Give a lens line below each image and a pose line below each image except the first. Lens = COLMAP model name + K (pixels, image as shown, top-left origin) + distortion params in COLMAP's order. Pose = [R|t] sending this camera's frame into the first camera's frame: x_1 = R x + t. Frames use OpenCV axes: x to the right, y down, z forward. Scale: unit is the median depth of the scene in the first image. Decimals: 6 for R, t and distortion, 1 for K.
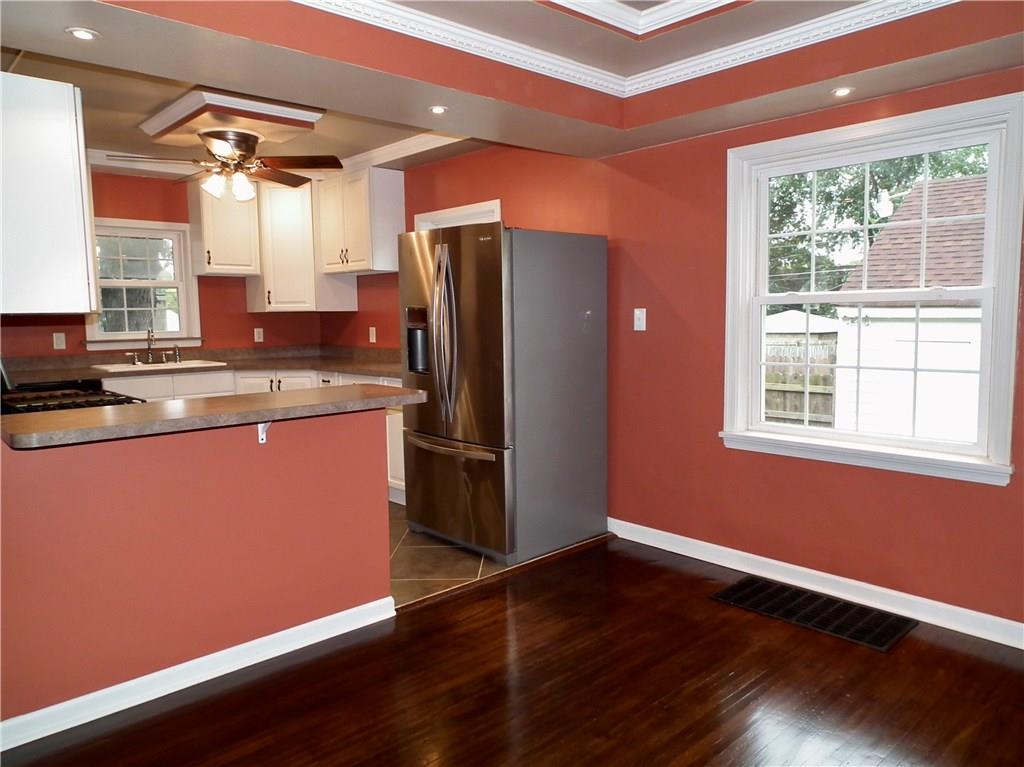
lens RADIAL K [[719.1, 0, 512.0], [0, 719.1, 383.5], [0, 0, 1]] dist [0.001763, -0.006425]
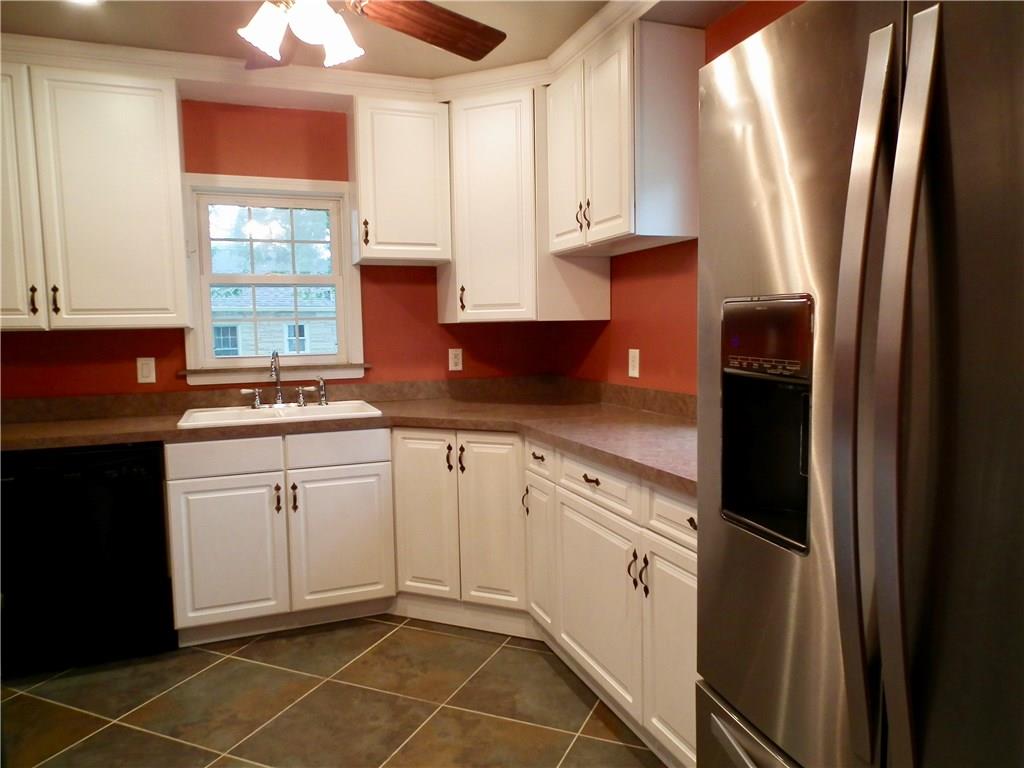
lens RADIAL K [[710.5, 0, 526.8], [0, 710.5, 386.8], [0, 0, 1]] dist [0.003449, -0.000049]
pose [[0.935662, 0.023706, -0.352100, -0.085389], [-0.026975, 0.999627, -0.004380, -0.047838], [0.351865, 0.013596, 0.935952, 0.497342]]
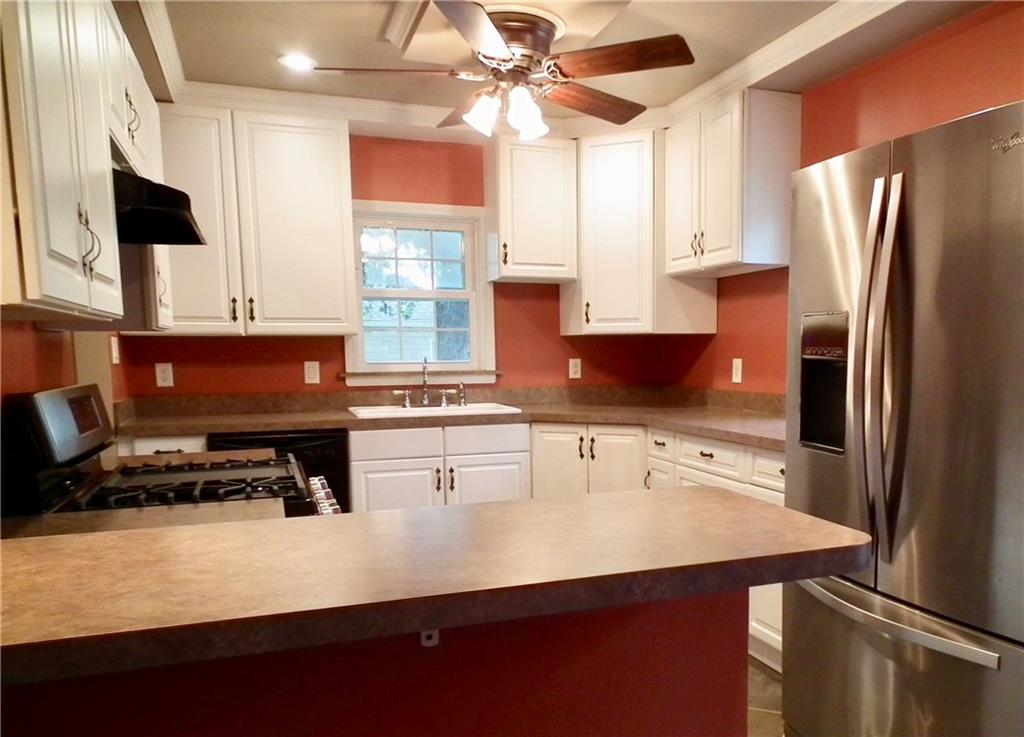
lens RADIAL K [[819.4, 0, 611.9], [0, 819.4, 452.3], [0, 0, 1]] dist [-0.002107, -0.004001]
pose [[0.940505, 0.048248, -0.336336, -0.054649], [-0.038191, 0.998605, 0.036455, -0.018896], [0.337625, -0.021441, 0.941036, 0.297751]]
